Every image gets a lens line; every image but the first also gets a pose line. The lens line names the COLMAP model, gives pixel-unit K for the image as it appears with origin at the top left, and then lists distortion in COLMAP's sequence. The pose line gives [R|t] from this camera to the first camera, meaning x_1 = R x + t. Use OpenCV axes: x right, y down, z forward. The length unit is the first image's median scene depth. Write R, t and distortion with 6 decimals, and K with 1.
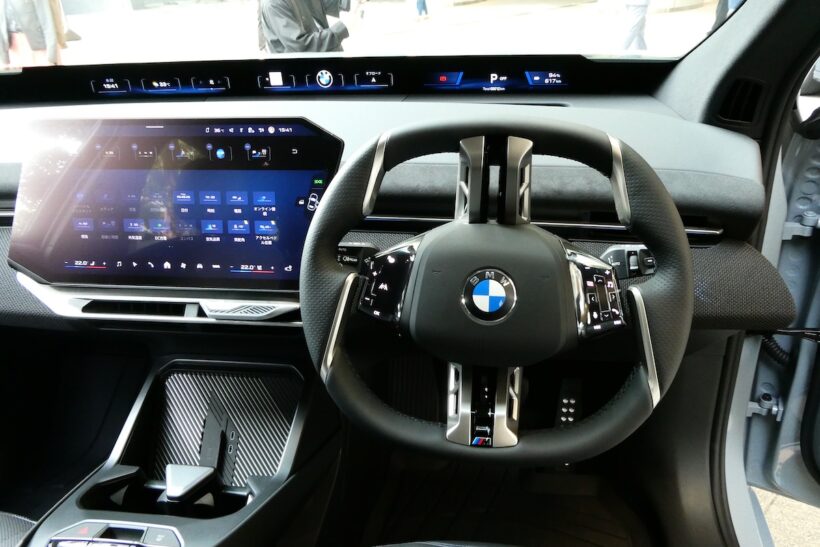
lens RADIAL K [[563.0, 0, 410.0], [0, 563.0, 273.5], [0, 0, 1]] dist [0.006356, 0.002882]
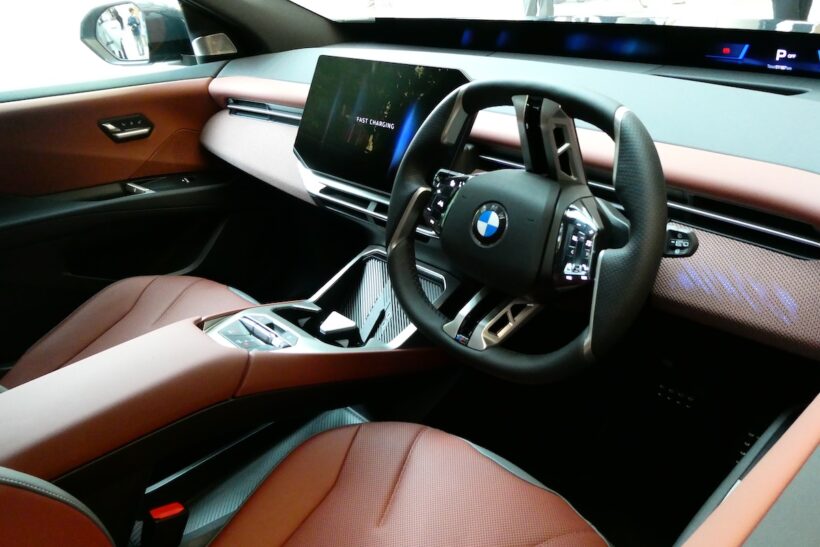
lens RADIAL K [[603.5, 0, 410.0], [0, 603.5, 273.5], [0, 0, 1]] dist [-0.003209, -0.004949]
pose [[0.779758, 0.284022, -0.557951, 0.515396], [-0.259845, 0.957614, 0.124324, 0.015904], [0.569612, 0.048039, 0.820509, -0.116600]]
